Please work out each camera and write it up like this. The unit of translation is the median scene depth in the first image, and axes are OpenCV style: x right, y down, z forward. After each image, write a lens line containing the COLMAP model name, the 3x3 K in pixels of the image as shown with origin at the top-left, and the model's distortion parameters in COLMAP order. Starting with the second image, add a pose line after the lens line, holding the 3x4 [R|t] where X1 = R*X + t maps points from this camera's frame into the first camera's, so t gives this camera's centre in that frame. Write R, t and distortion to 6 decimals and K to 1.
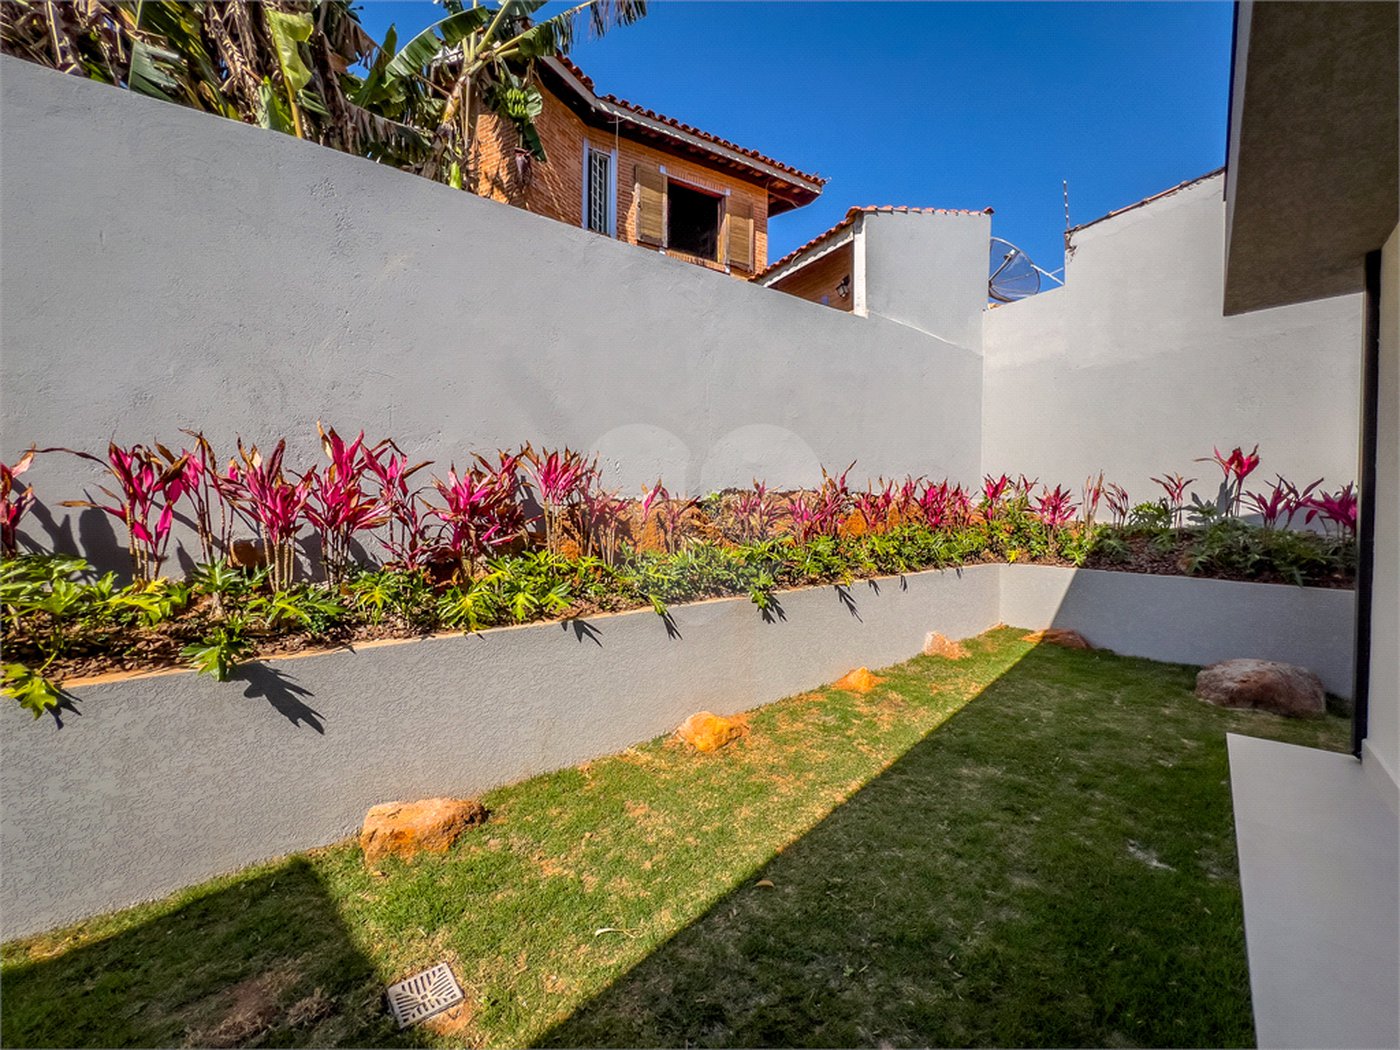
lens RADIAL K [[567.5, 0, 706.2], [0, 567.5, 512.3], [0, 0, 1]] dist [-0.001307, 0.000267]
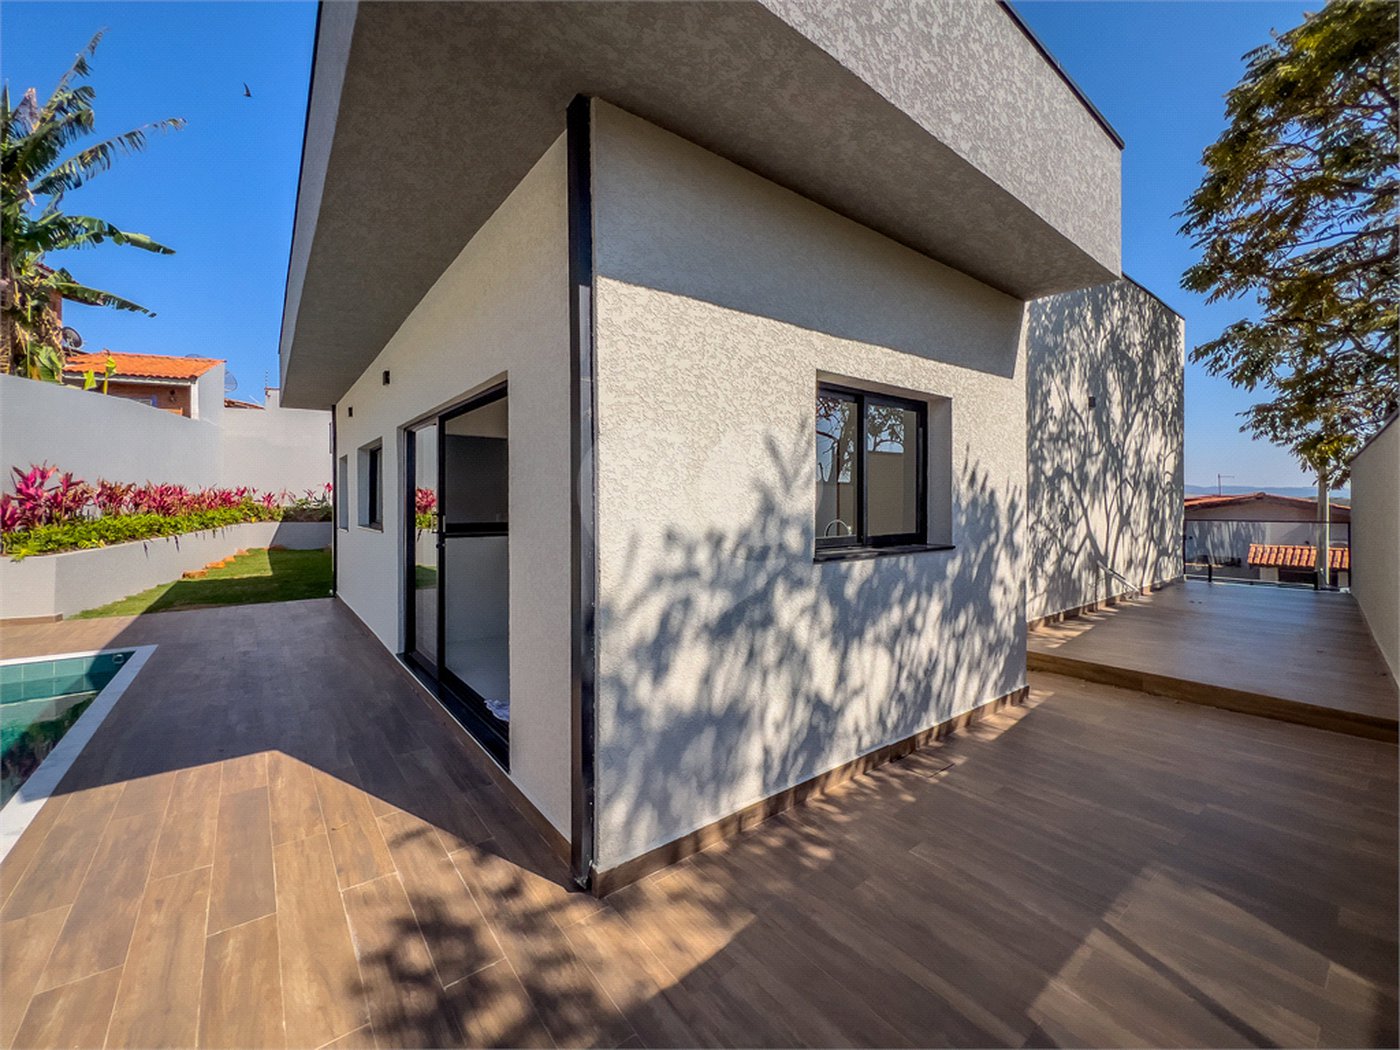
lens RADIAL K [[567.5, 0, 706.2], [0, 567.5, 512.3], [0, 0, 1]] dist [-0.001307, 0.000267]
pose [[0.171945, -0.016823, 0.984963, -1.810641], [0.010753, 0.999827, 0.015200, 0.032614], [-0.985048, 0.007977, 0.172096, -1.609003]]
